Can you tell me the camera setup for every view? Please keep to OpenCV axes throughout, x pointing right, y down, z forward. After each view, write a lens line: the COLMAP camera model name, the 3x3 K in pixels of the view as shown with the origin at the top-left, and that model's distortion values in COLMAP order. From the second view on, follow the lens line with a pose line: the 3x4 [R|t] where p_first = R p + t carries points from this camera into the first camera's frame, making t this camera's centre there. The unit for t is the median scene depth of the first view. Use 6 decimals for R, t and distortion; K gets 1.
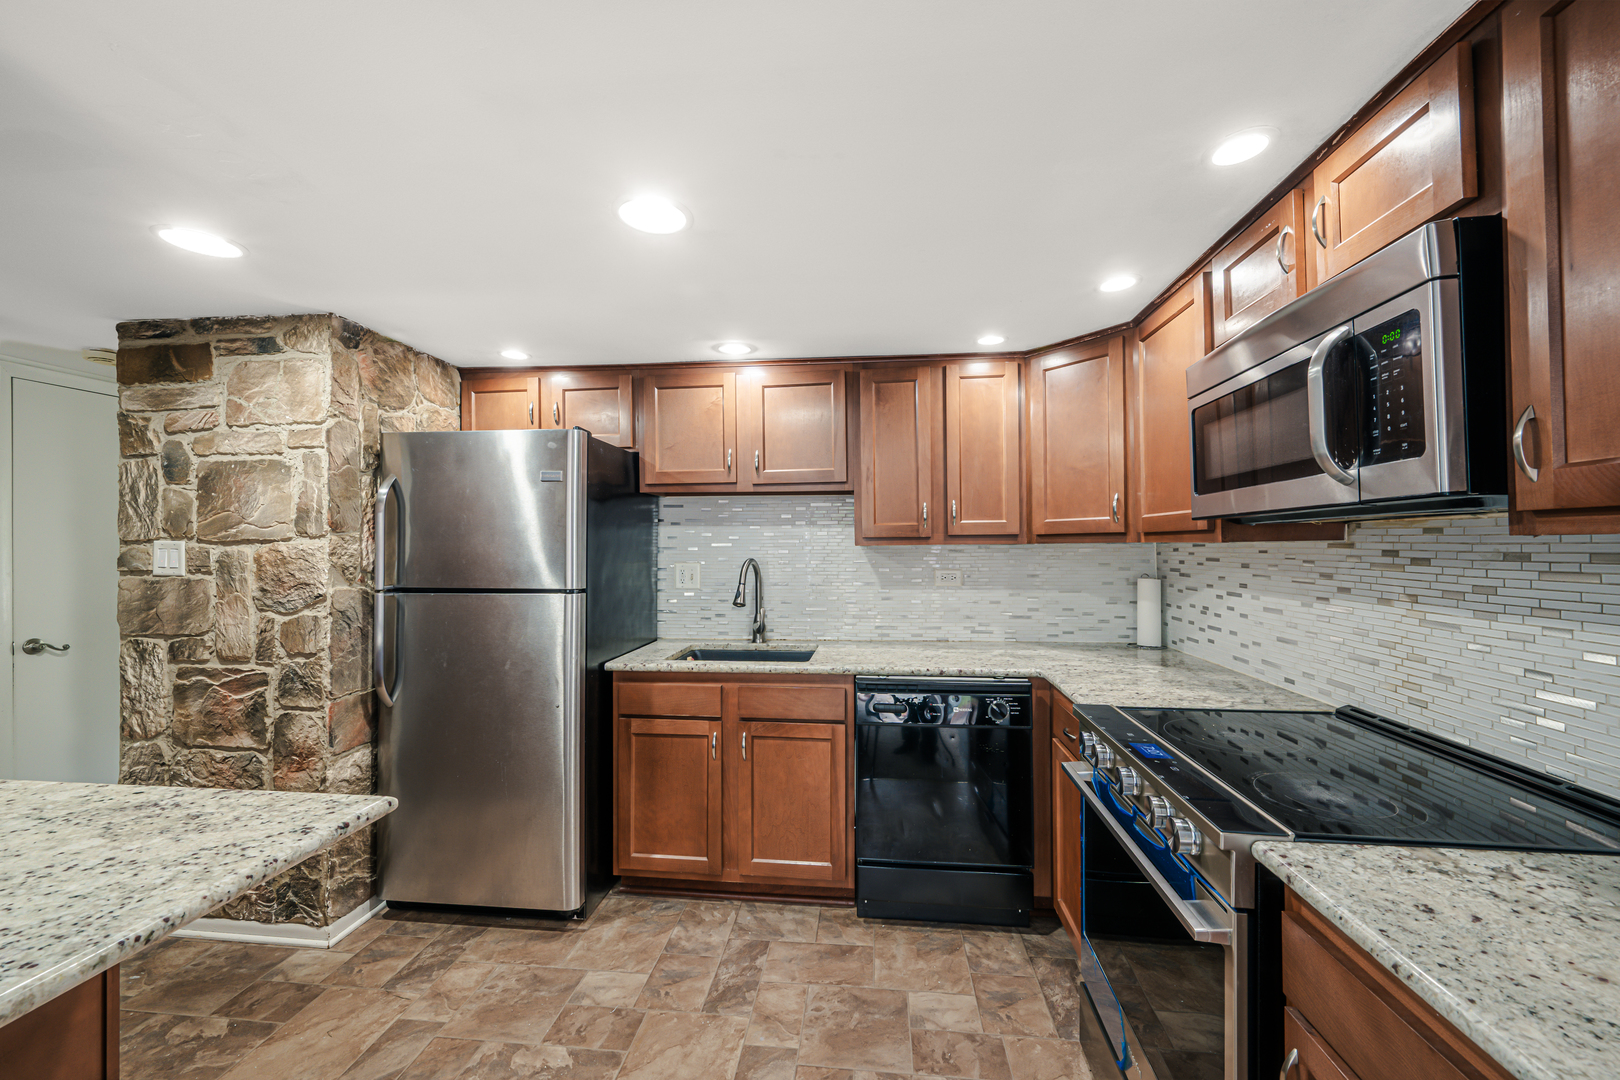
lens RADIAL K [[634.7, 0, 816.4], [0, 634.7, 543.3], [0, 0, 1]] dist [-0.003801, 0.000443]
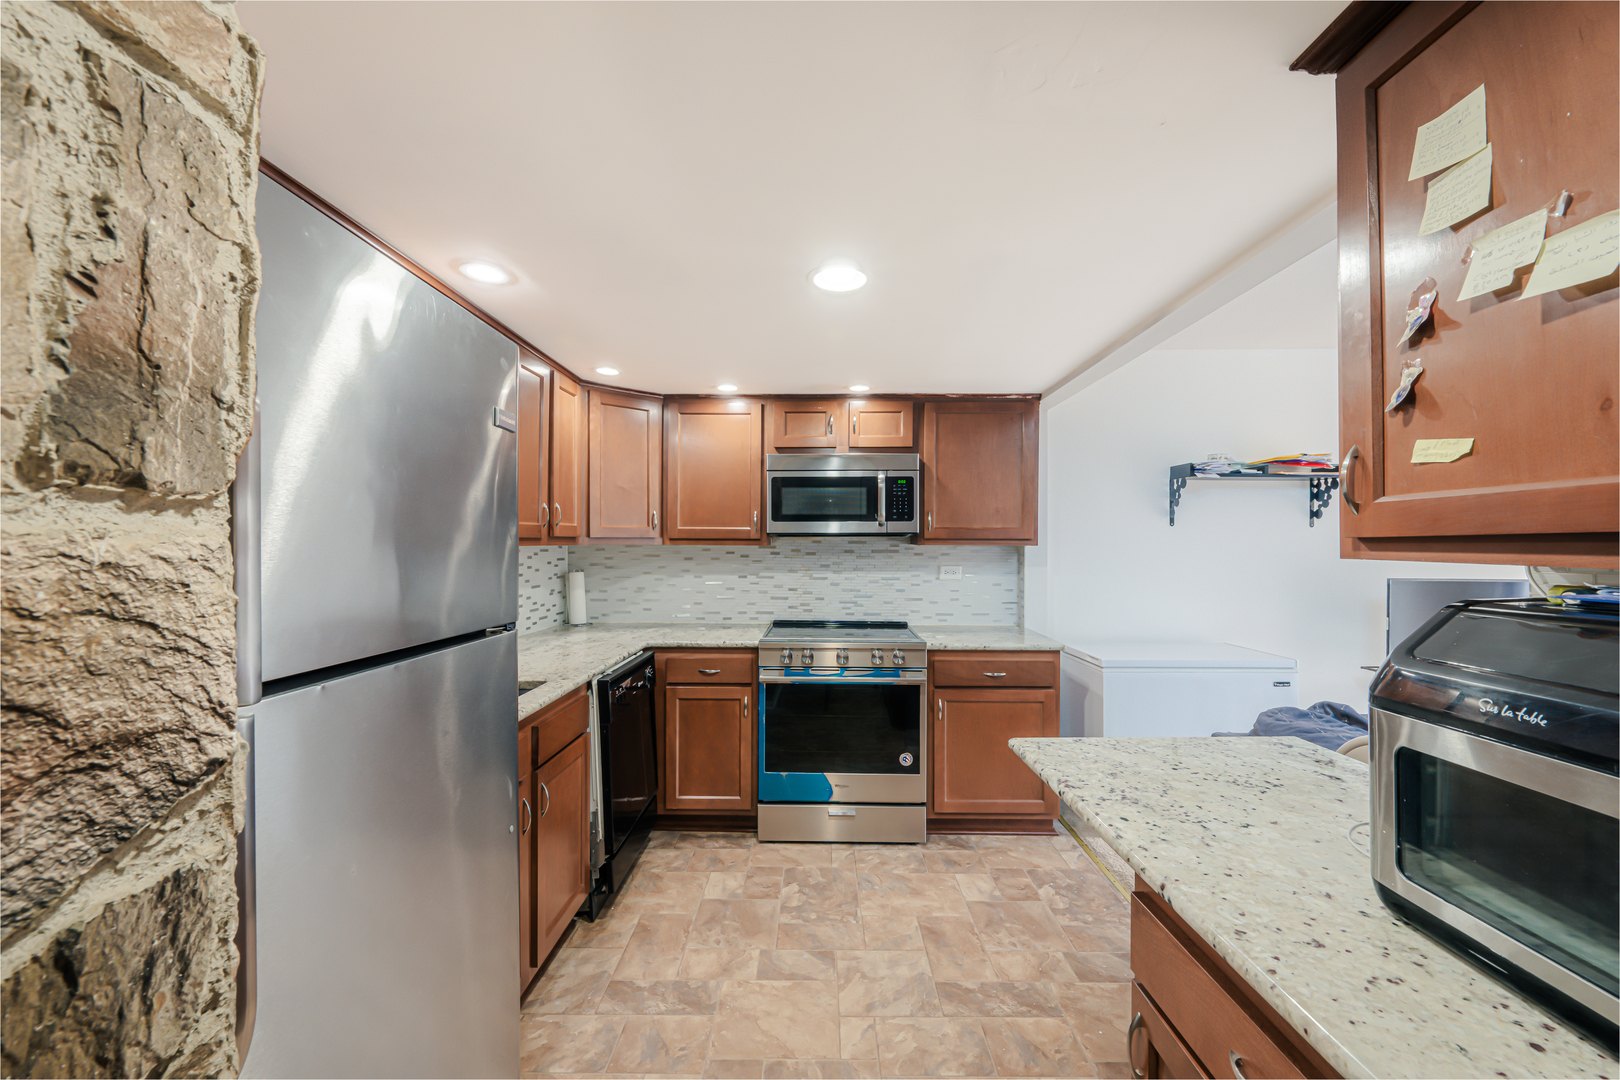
lens RADIAL K [[634.7, 0, 810.5], [0, 634.7, 540.8], [0, 0, 1]] dist [-0.003801, 0.000443]
pose [[-0.090780, 0.010387, 0.995817, -0.940230], [-0.006961, 0.999915, -0.011064, 0.002856], [-0.995847, -0.007936, -0.090700, 0.742208]]
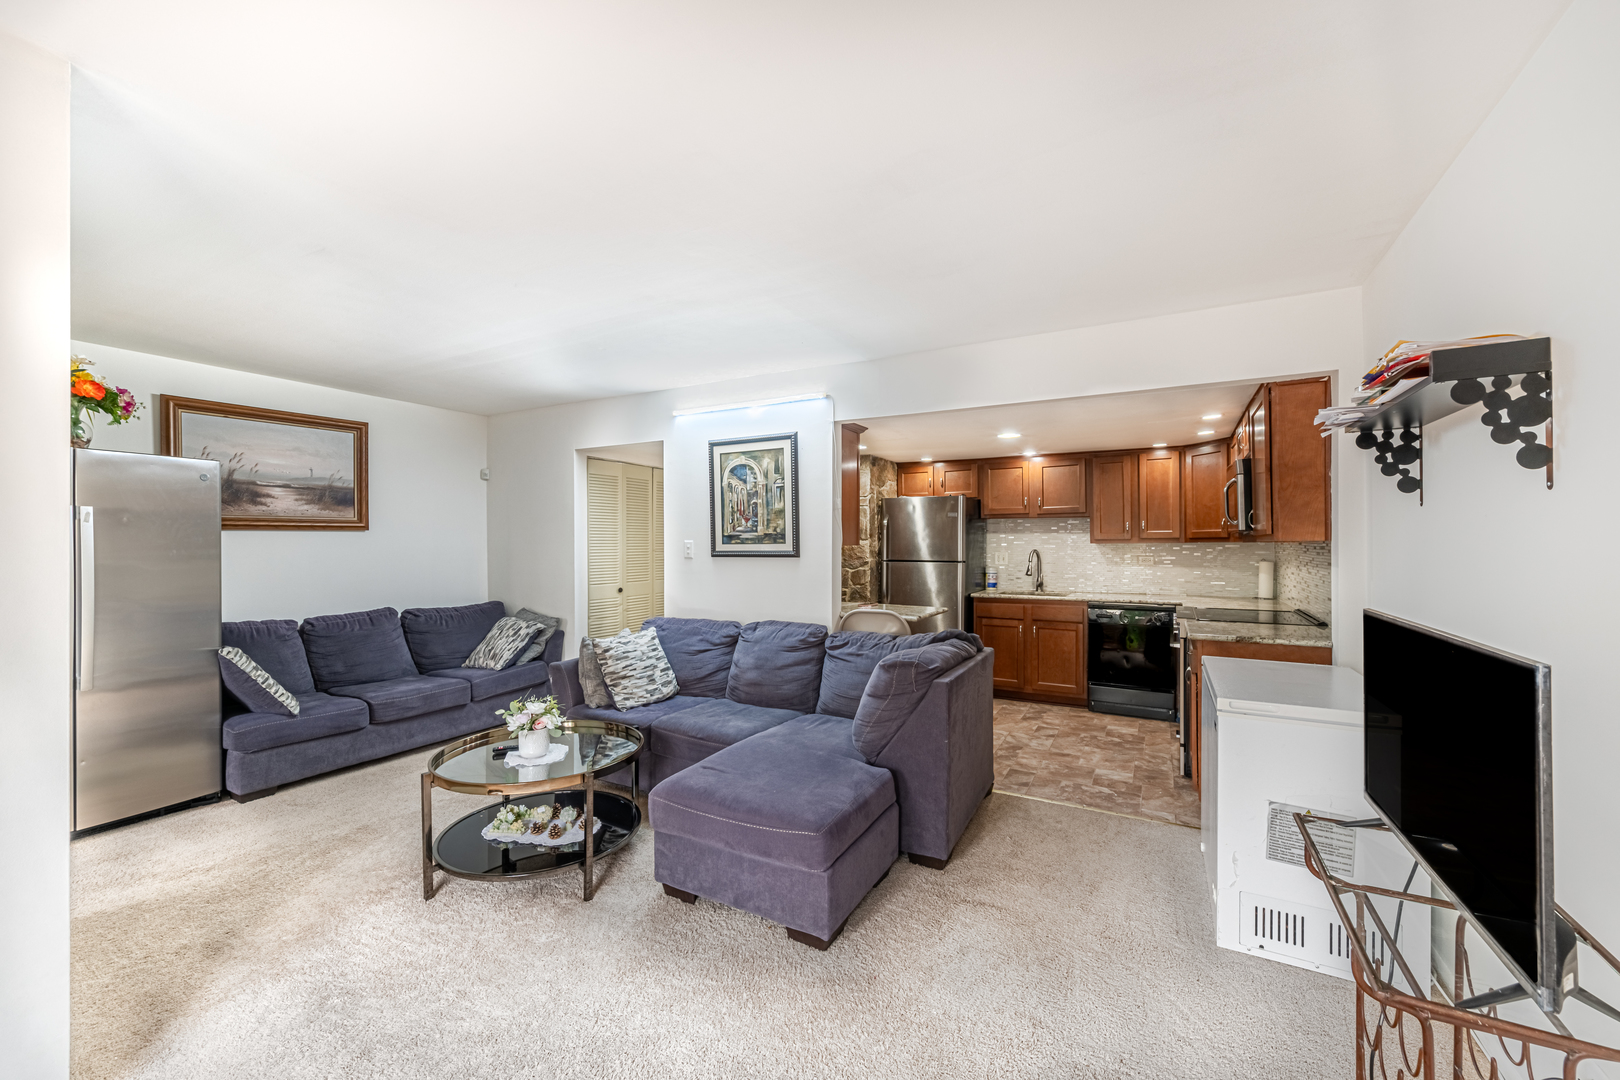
lens RADIAL K [[634.7, 0, 807.3], [0, 634.7, 537.9], [0, 0, 1]] dist [-0.003801, 0.000443]
pose [[0.915639, -0.000896, -0.402002, 0.054914], [-0.000256, 0.999996, -0.002811, -0.009061], [0.402003, 0.002677, 0.915635, -1.406560]]
